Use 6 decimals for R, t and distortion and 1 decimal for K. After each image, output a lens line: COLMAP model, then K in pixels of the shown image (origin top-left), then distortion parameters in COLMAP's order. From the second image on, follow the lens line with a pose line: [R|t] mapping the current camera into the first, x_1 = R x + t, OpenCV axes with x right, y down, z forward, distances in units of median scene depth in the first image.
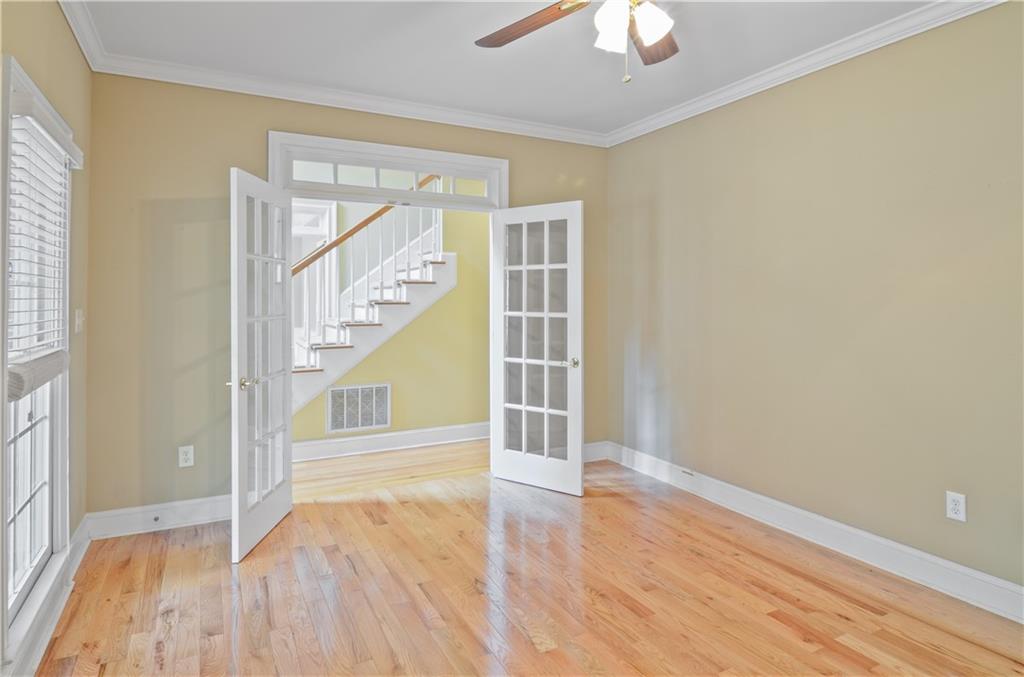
lens RADIAL K [[574.1, 0, 516.3], [0, 574.1, 301.9], [0, 0, 1]] dist [-0.002537, -0.009918]
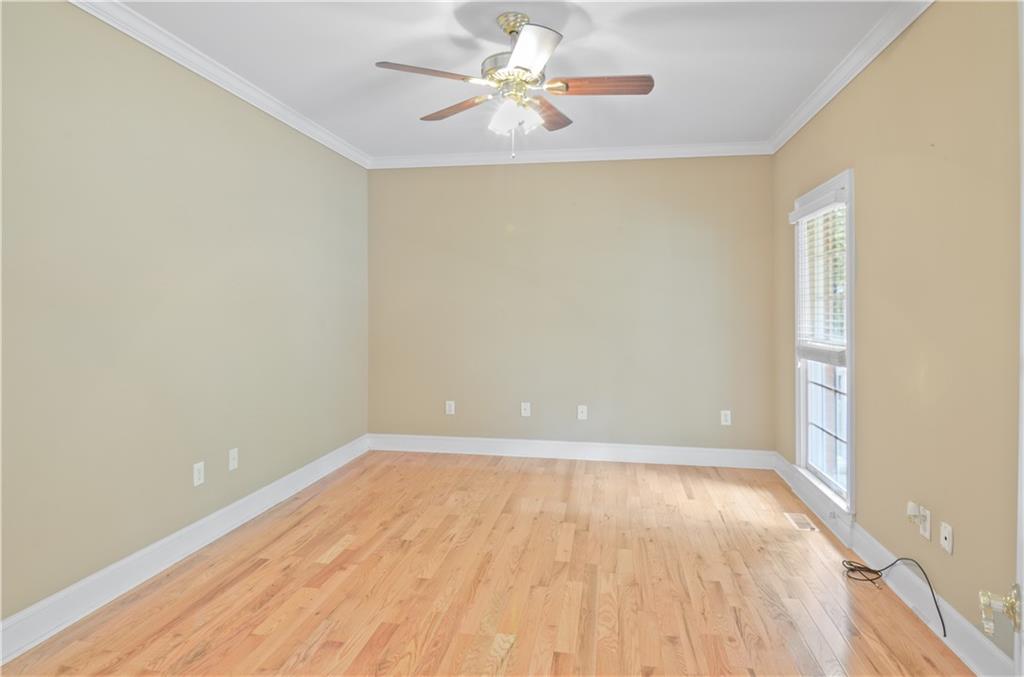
lens RADIAL K [[574.1, 0, 513.4], [0, 574.1, 333.2], [0, 0, 1]] dist [-0.002537, -0.009918]
pose [[-0.793043, -0.025286, 0.608641, -0.504186], [-0.001964, 0.999239, 0.038954, 0.009599], [-0.609163, 0.029697, -0.792489, 1.574223]]
